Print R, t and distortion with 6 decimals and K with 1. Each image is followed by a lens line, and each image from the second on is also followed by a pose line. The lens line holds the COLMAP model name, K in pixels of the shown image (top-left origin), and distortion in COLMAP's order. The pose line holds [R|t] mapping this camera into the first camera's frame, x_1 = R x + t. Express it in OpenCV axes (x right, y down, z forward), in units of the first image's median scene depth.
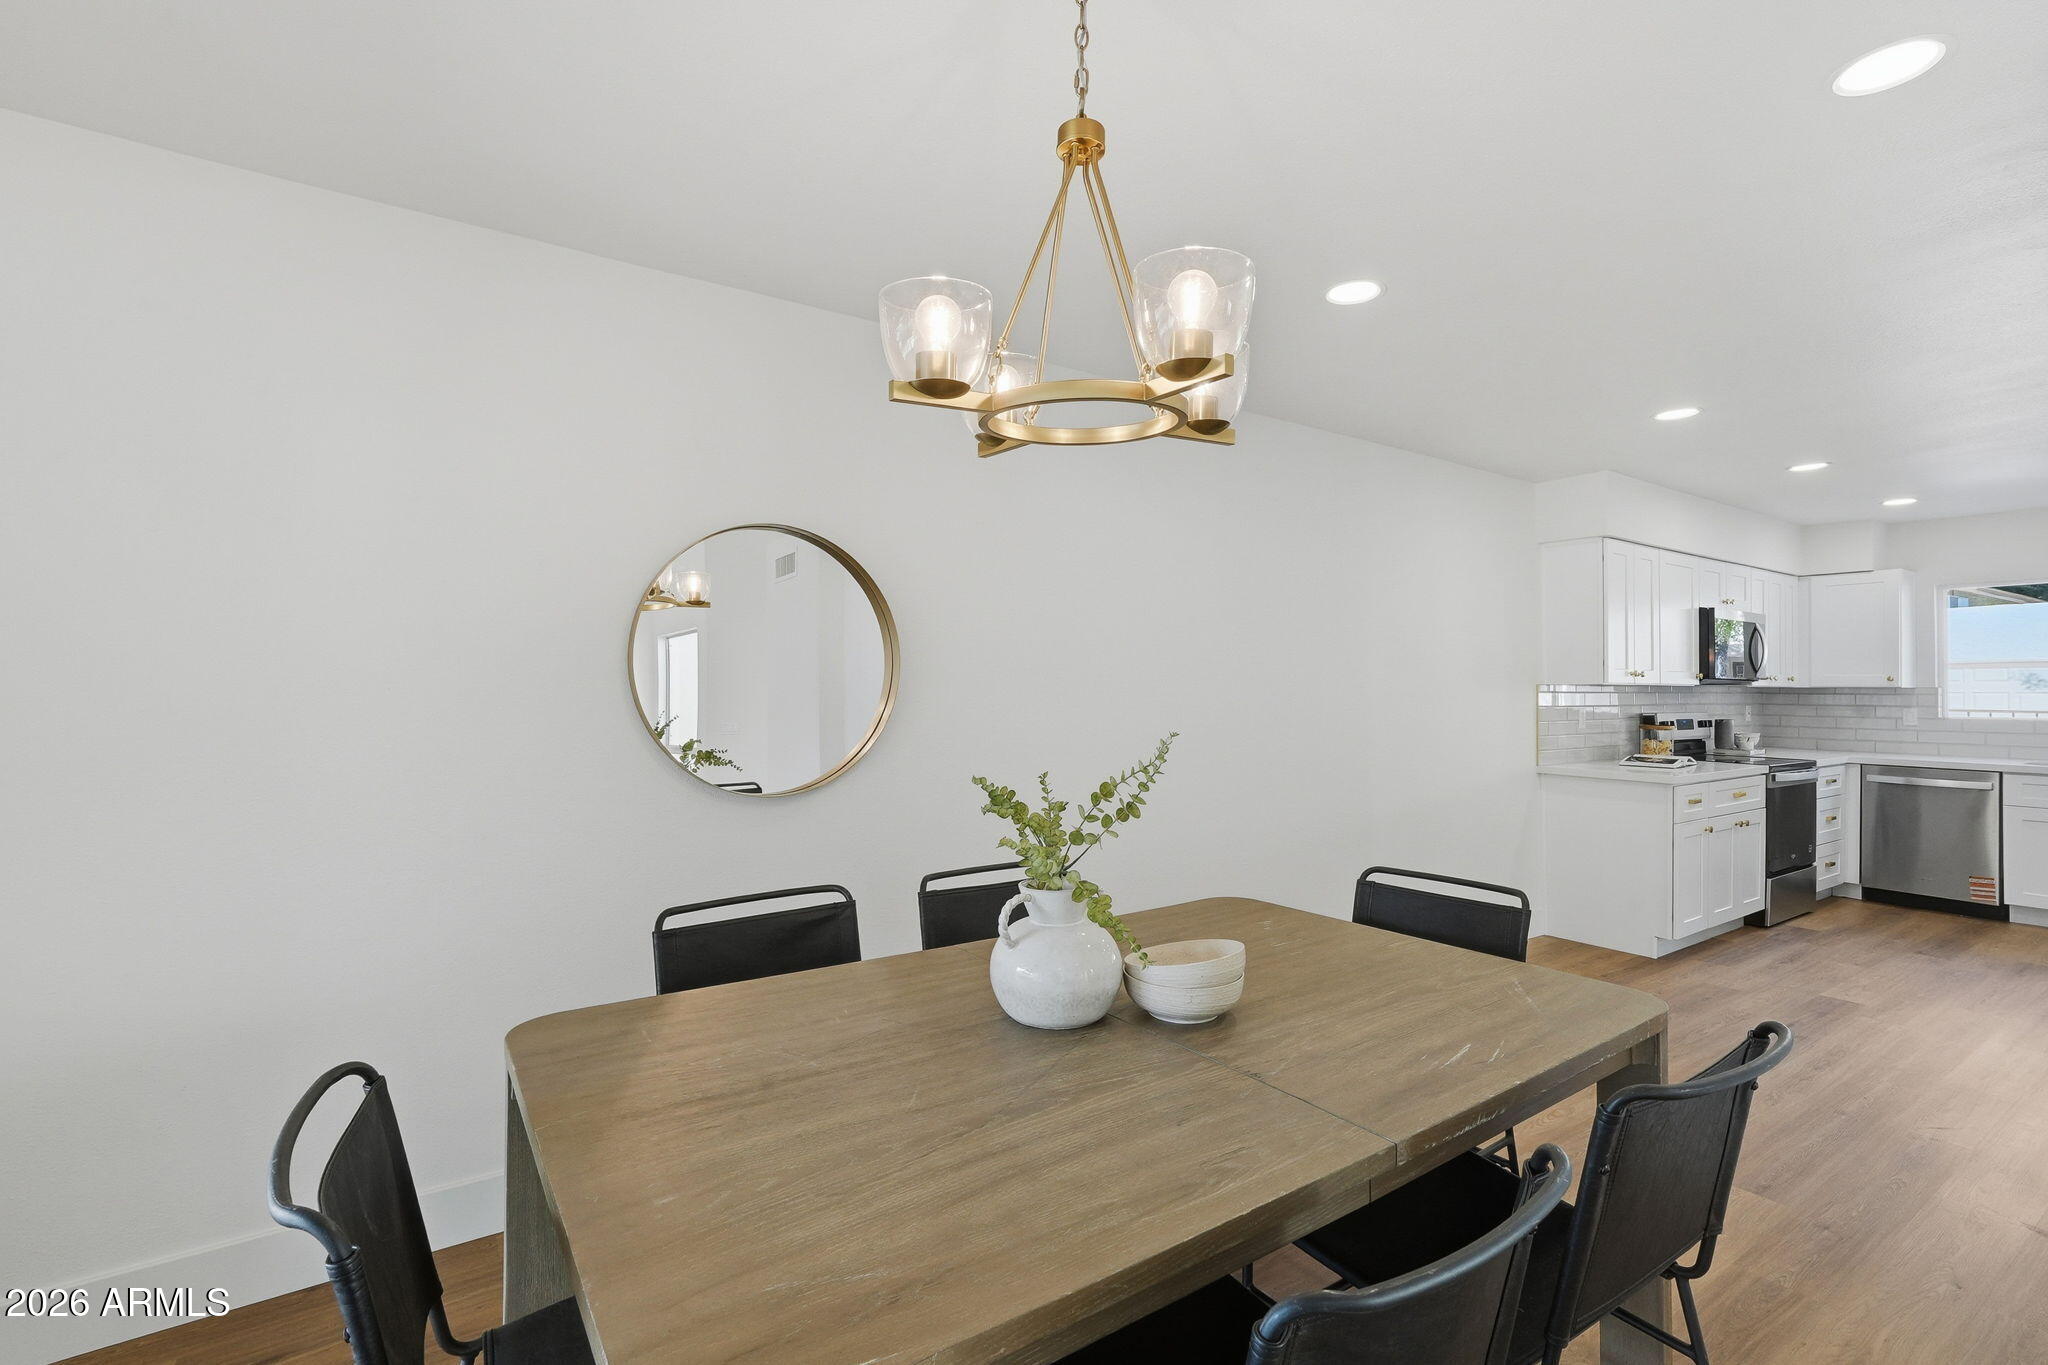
lens RADIAL K [[917.5, 0, 1028.0], [0, 917.5, 680.4], [0, 0, 1]] dist [0.002515, 0.000286]
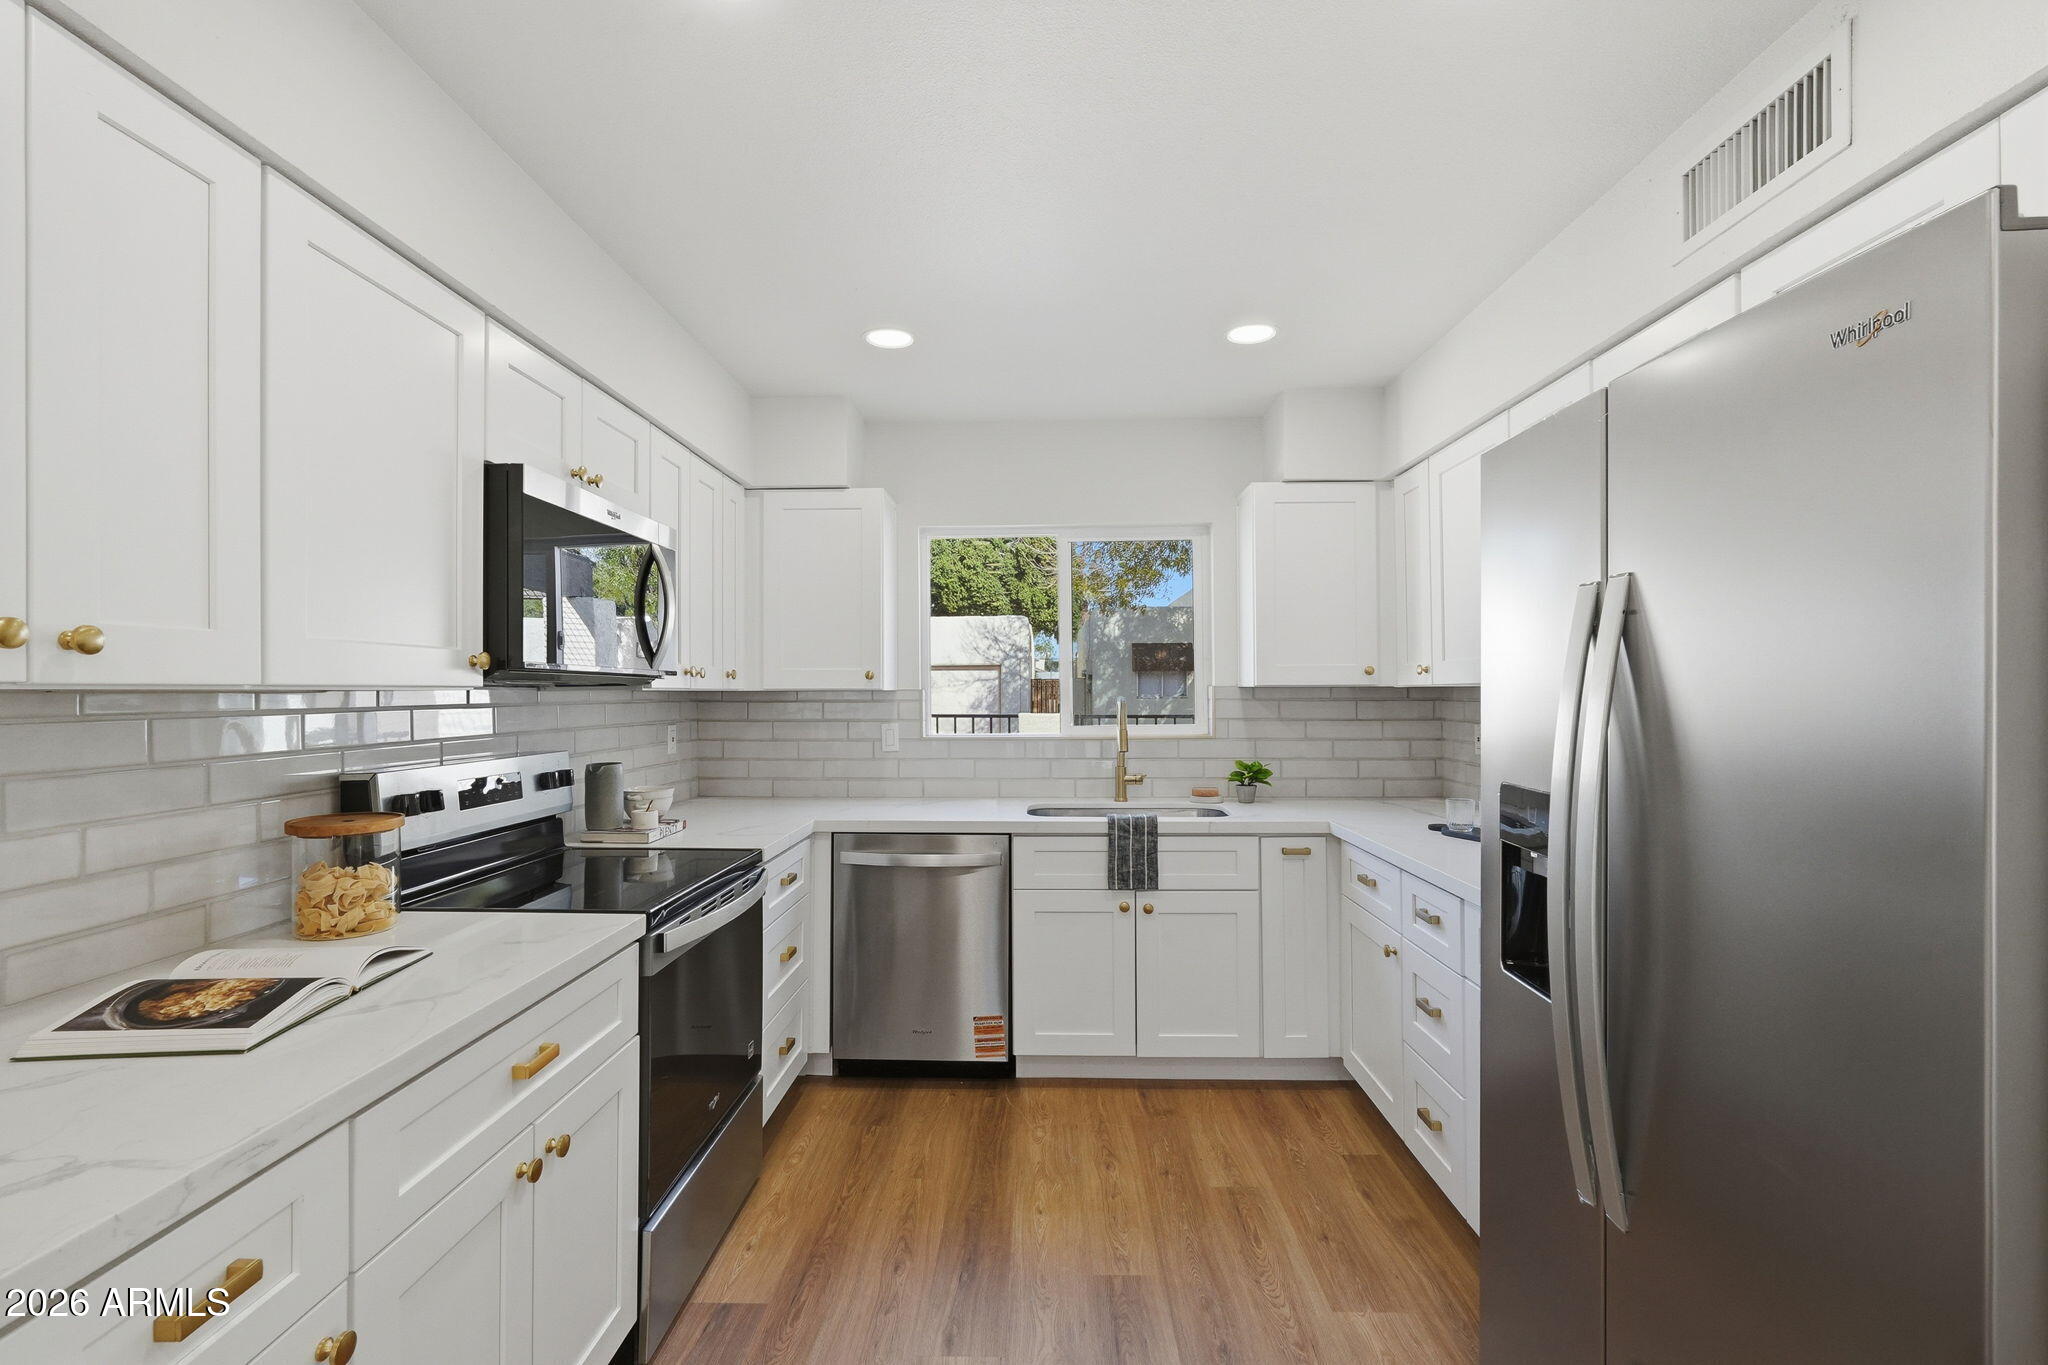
lens RADIAL K [[917.5, 0, 1026.5], [0, 917.5, 683.1], [0, 0, 1]] dist [0.002515, 0.000286]
pose [[0.574229, 0.001426, 0.818694, 0.520359], [-0.004115, 0.999991, 0.001145, 0.001892], [-0.818685, -0.004026, 0.574229, 0.586775]]
